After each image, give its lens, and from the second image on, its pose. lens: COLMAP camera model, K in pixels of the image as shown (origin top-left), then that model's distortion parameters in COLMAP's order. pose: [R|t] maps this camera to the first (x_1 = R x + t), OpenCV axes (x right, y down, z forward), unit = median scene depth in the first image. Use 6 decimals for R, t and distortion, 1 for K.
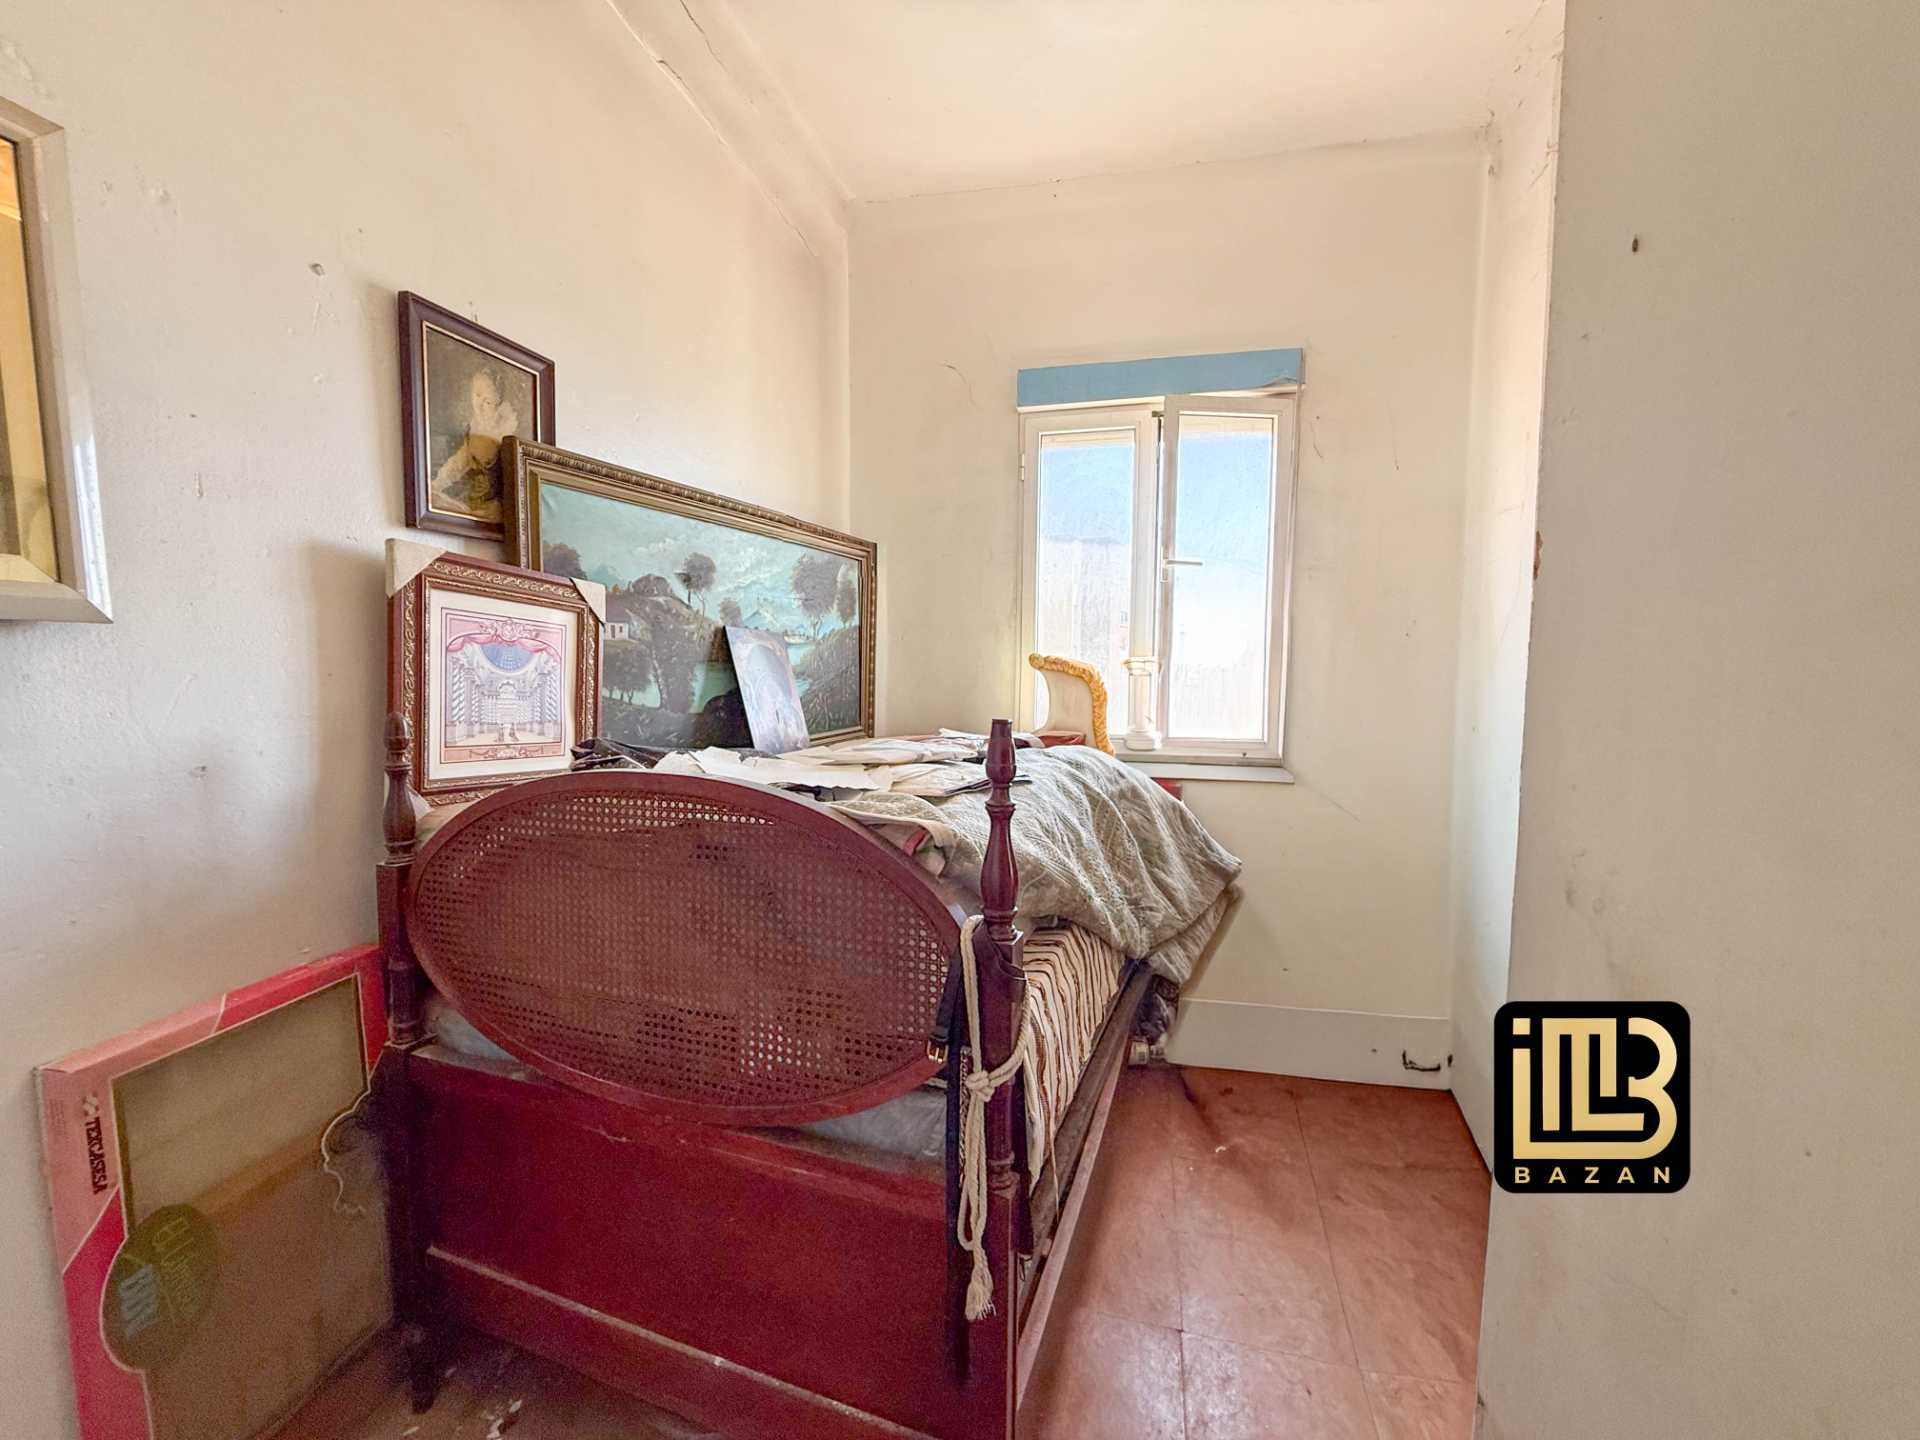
lens RADIAL K [[764.8, 0, 960.0], [0, 764.8, 720.0], [0, 0, 1]] dist [-0.000783, -0.000736]
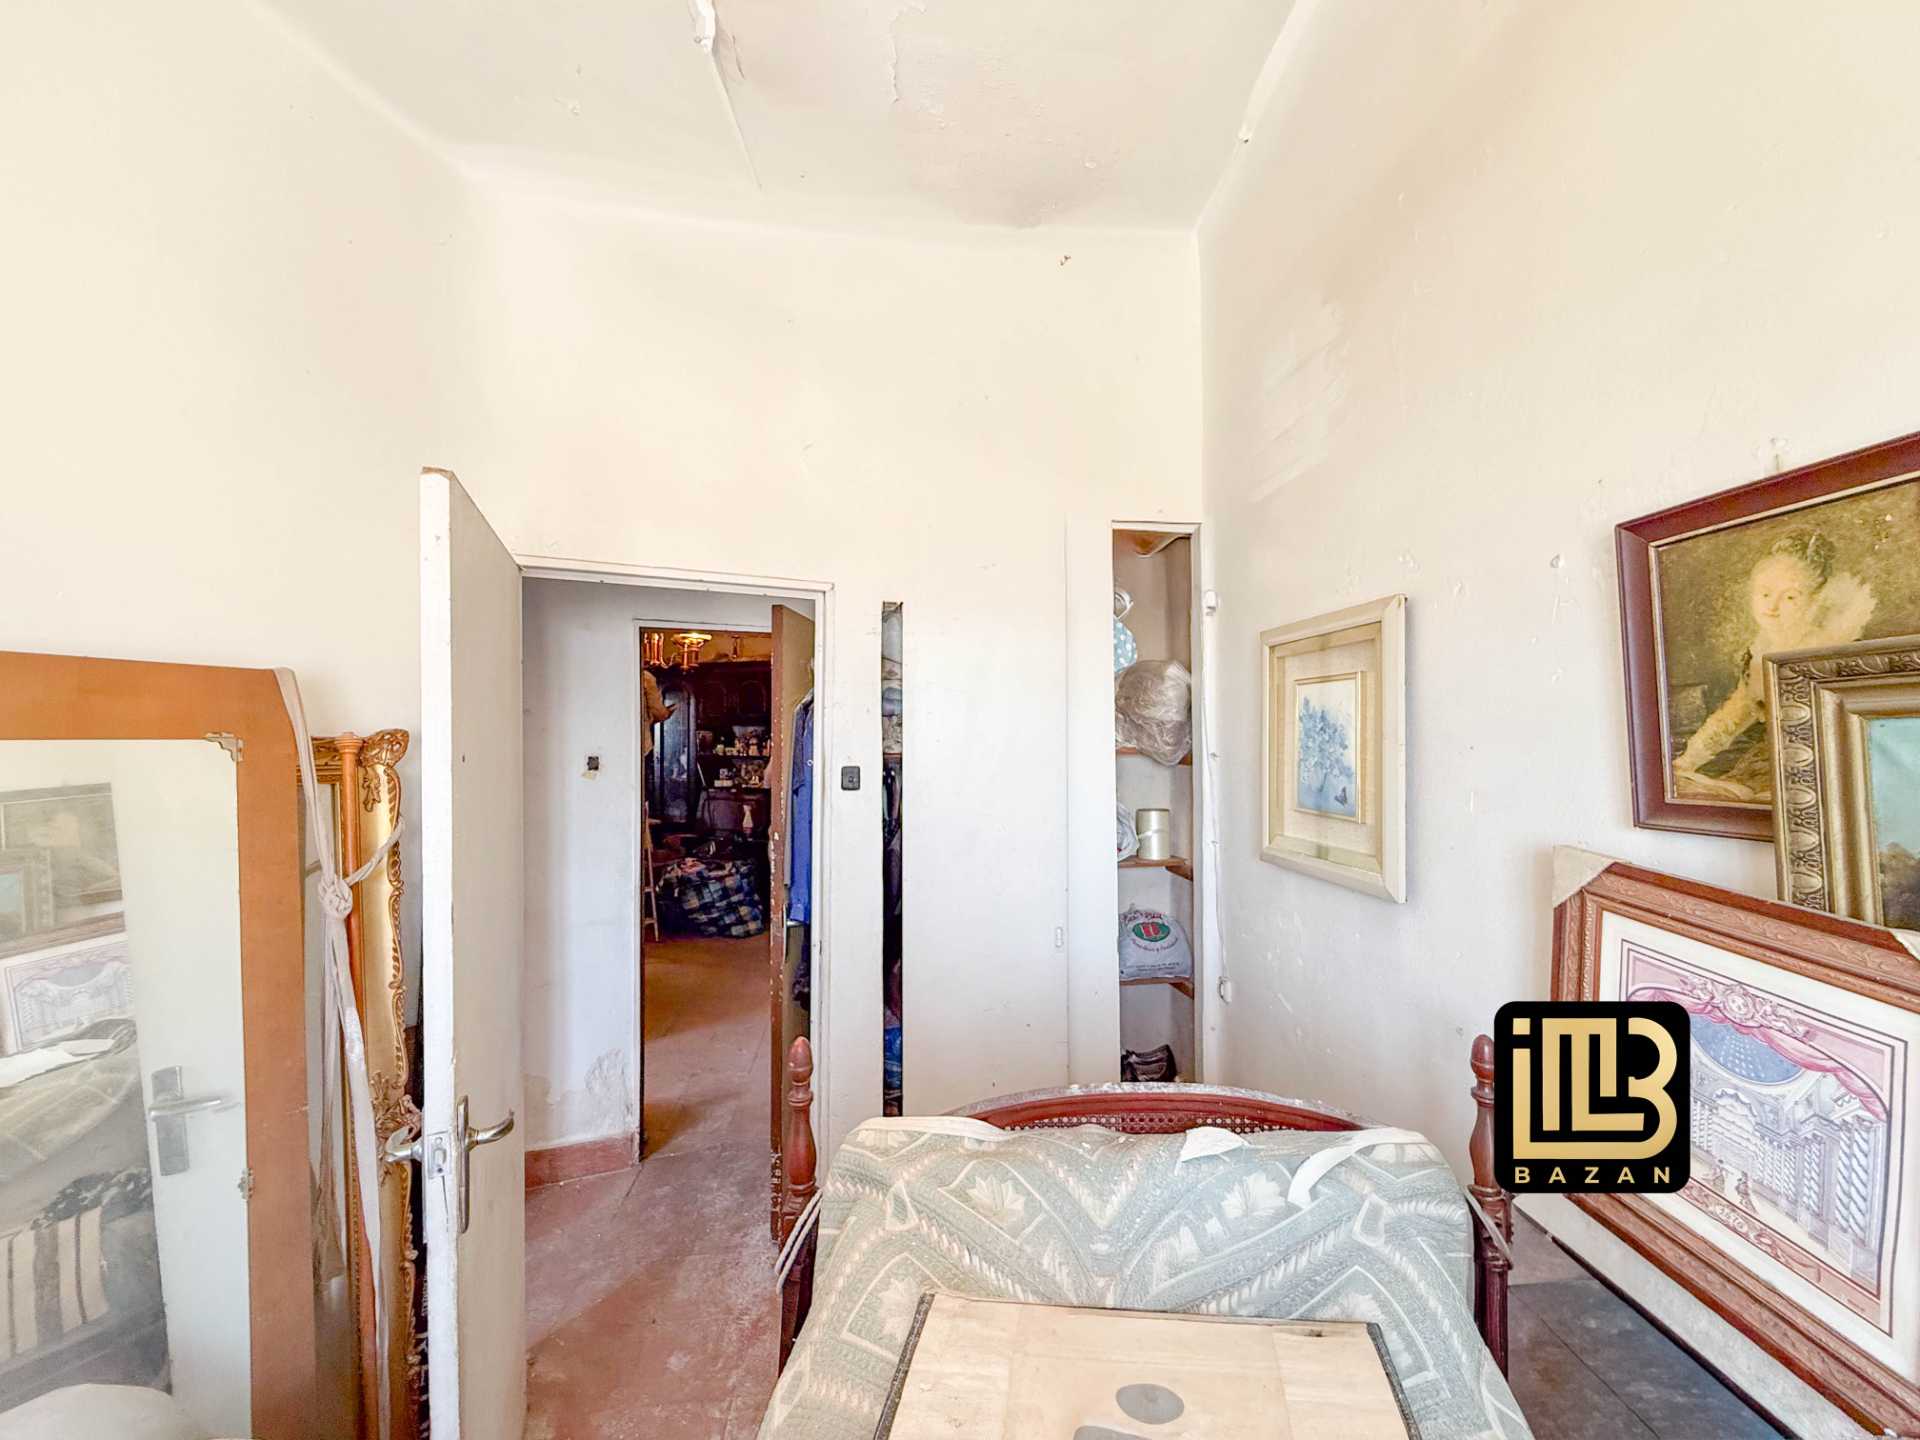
lens RADIAL K [[764.8, 0, 960.0], [0, 764.8, 720.0], [0, 0, 1]] dist [-0.000783, -0.000736]
pose [[-0.943436, -0.005881, -0.331503, 0.137224], [-0.026240, 0.998031, 0.056974, -0.349114], [0.330515, 0.062450, -0.941732, 1.353001]]
